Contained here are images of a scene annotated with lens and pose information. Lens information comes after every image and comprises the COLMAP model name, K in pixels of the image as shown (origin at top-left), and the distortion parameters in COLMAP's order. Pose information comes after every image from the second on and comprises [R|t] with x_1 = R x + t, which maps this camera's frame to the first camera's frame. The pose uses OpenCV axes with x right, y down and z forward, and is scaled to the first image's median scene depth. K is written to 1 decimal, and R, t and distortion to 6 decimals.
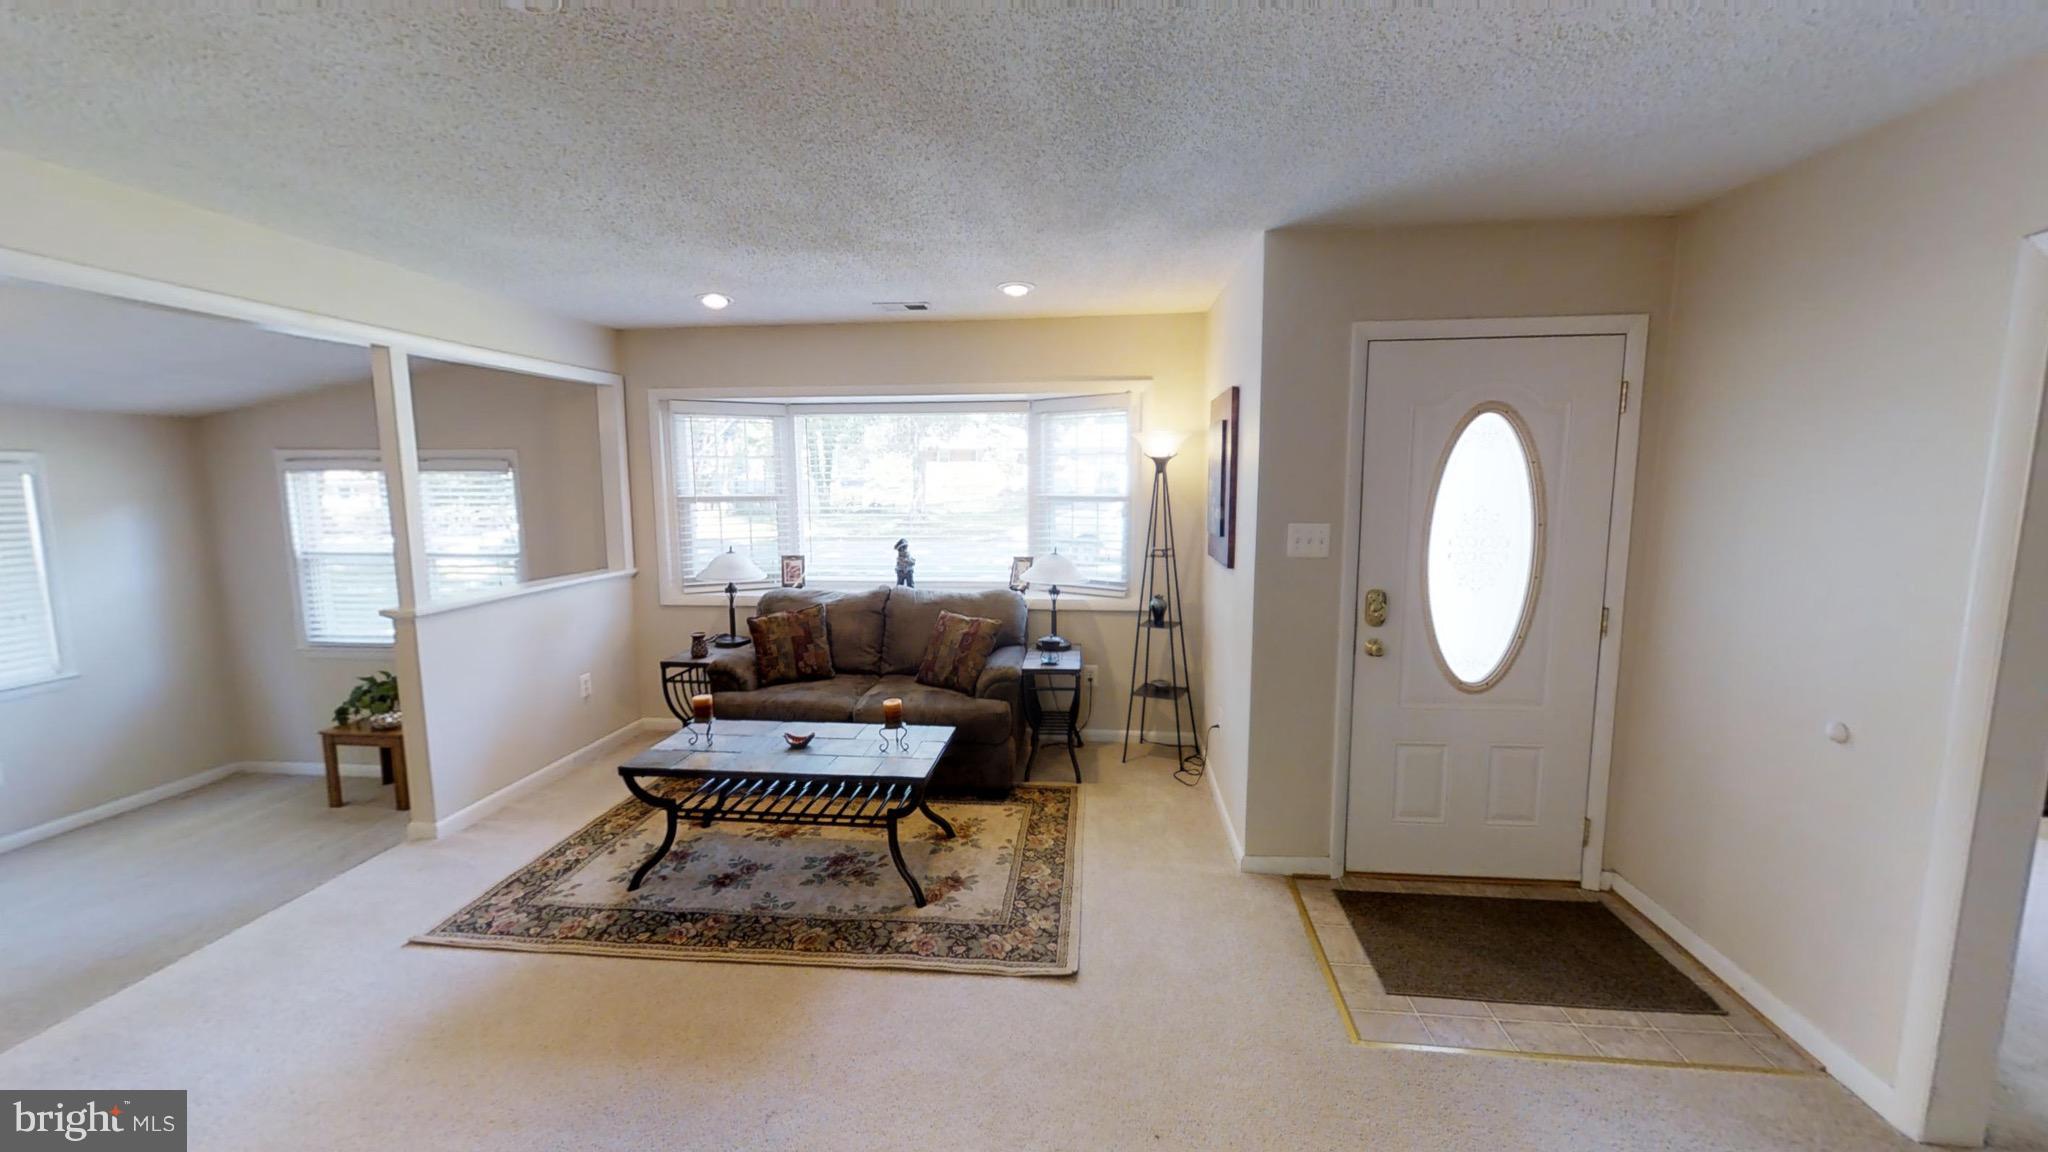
lens RADIAL K [[774.4, 0, 1022.8], [0, 774.4, 568.6], [0, 0, 1]] dist [-0.001798, 0.000624]
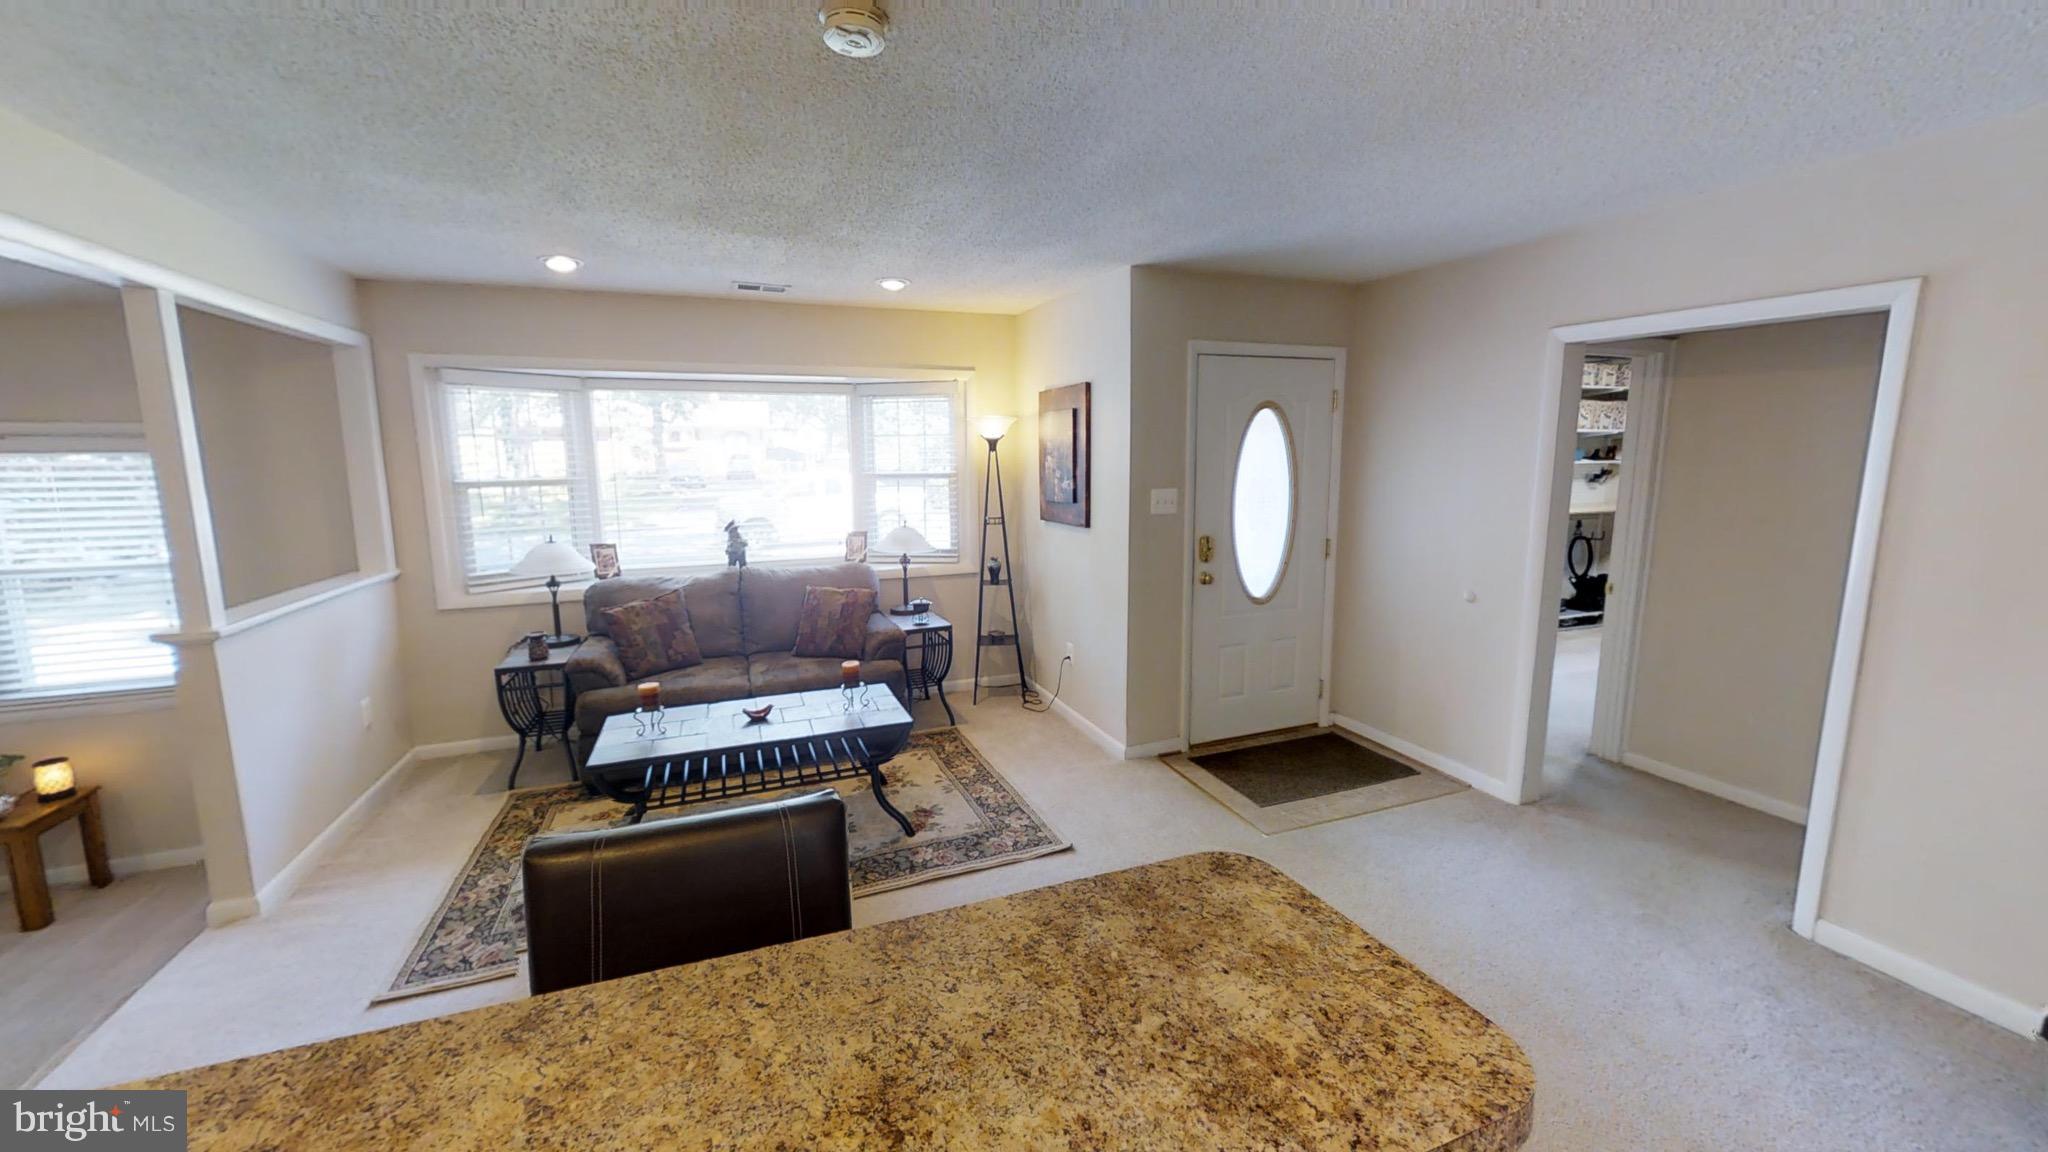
lens RADIAL K [[774.4, 0, 1020.9], [0, 774.4, 565.8], [0, 0, 1]] dist [-0.001798, 0.000624]
pose [[0.887766, -0.069337, 0.455043, -0.399565], [0.060619, 0.997590, 0.033744, 0.012053], [-0.456287, -0.002373, 0.889830, -0.065897]]
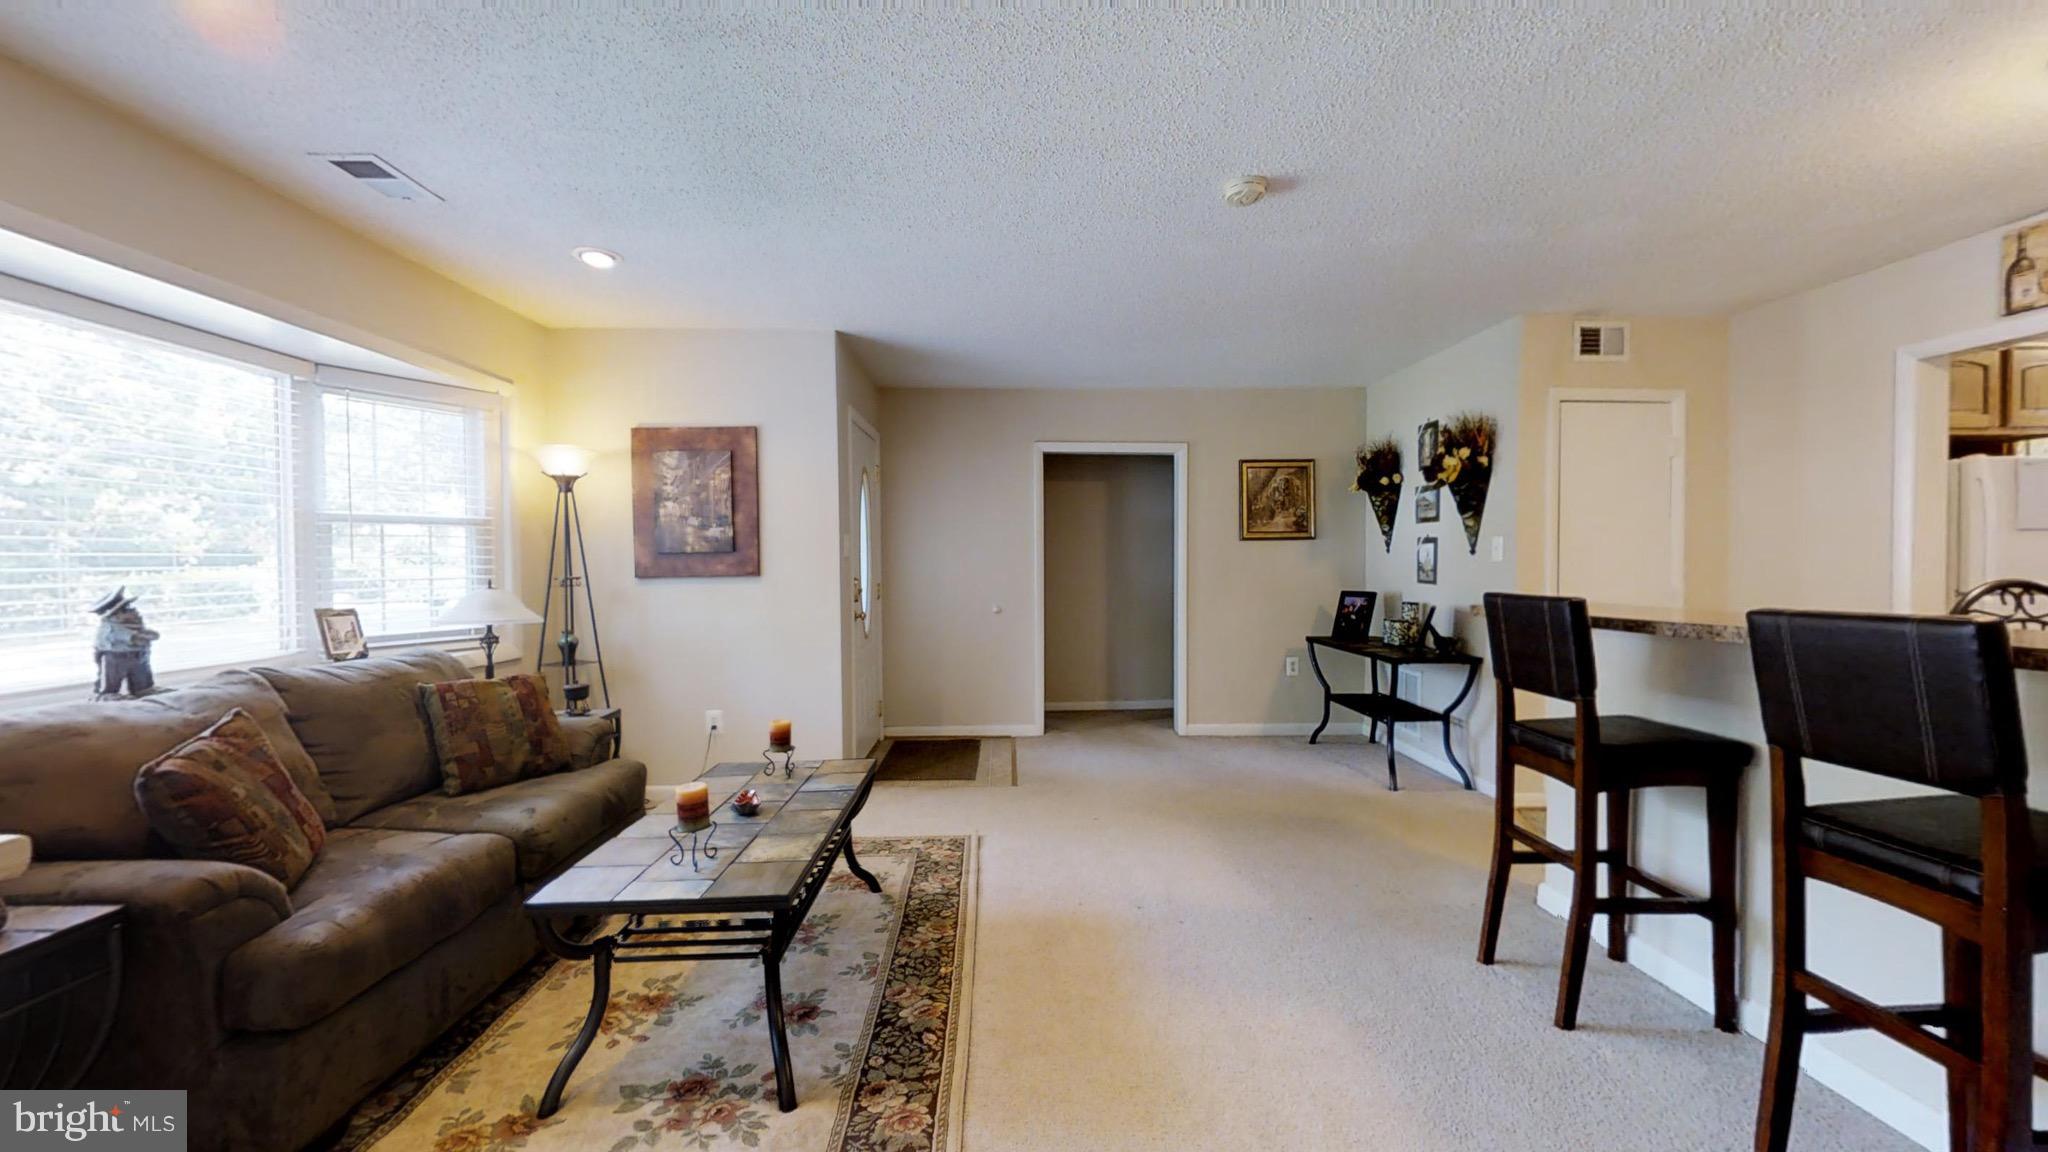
lens RADIAL K [[774.4, 0, 1026.7], [0, 774.4, 582.2], [0, 0, 1]] dist [-0.001798, 0.000624]
pose [[-0.128668, -0.023876, 0.991400, -0.970163], [0.130785, 0.990570, 0.040830, 0.014040], [-0.983026, 0.134914, -0.124332, 0.737676]]
